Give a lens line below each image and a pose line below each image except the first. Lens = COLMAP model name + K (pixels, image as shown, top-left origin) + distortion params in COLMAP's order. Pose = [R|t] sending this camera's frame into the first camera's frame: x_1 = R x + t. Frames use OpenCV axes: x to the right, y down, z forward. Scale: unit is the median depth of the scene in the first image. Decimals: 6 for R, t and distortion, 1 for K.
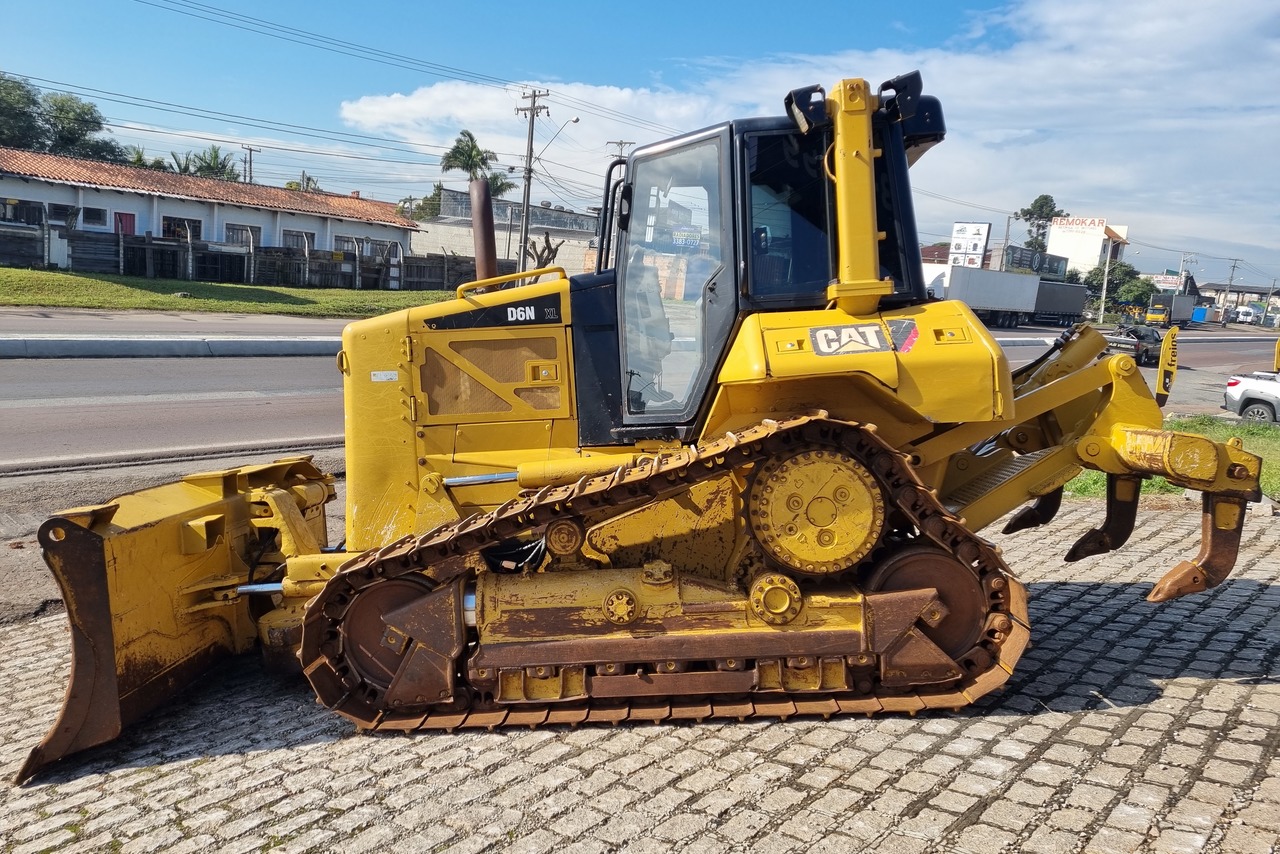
lens RADIAL K [[960.5, 0, 645.8], [0, 960.5, 426.0], [0, 0, 1]] dist [0.086793, -0.082117]
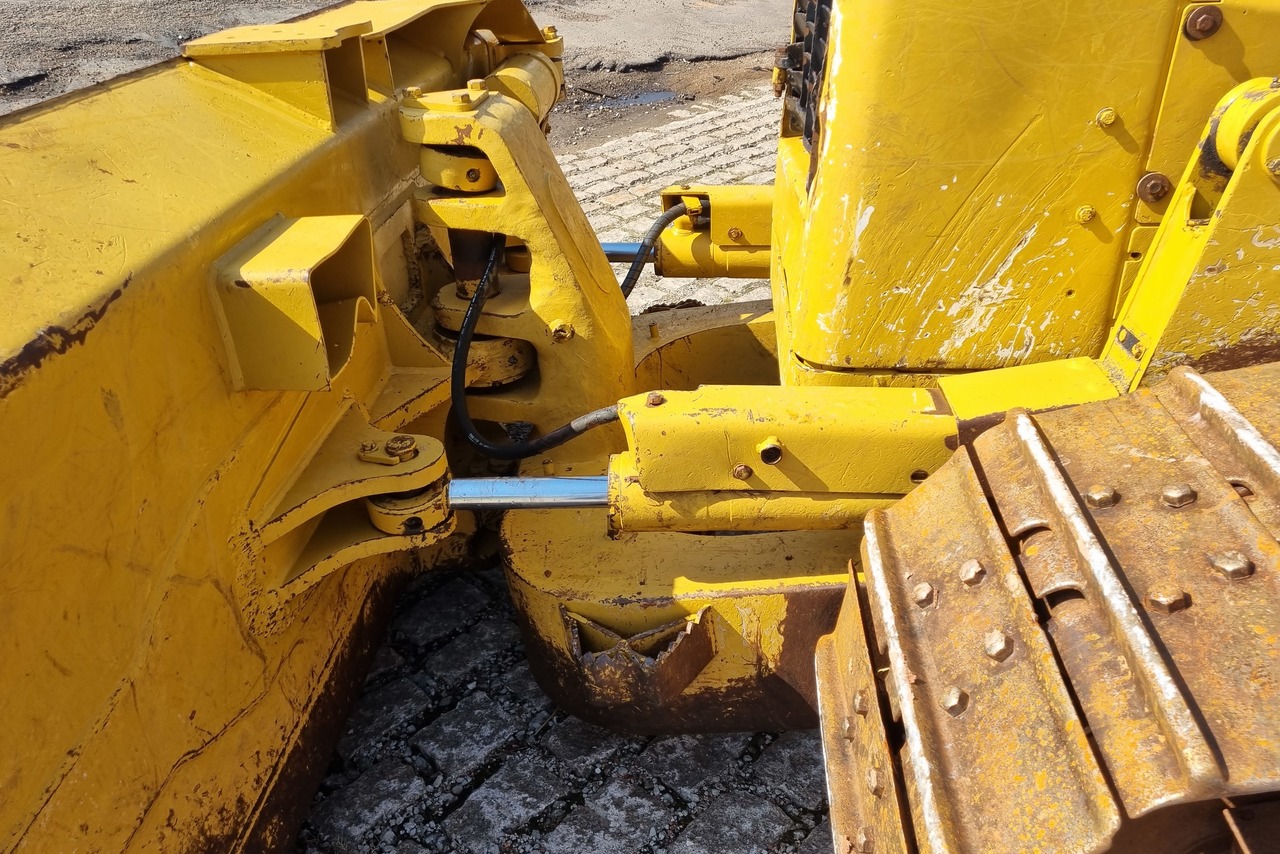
lens RADIAL K [[960.5, 0, 645.8], [0, 960.5, 426.0], [0, 0, 1]] dist [0.086793, -0.082117]
pose [[0.998519, 0.045190, -0.030280, -0.048445], [-0.027136, 0.896249, 0.442721, 0.003367], [0.047145, -0.441243, 0.896148, 0.104022]]
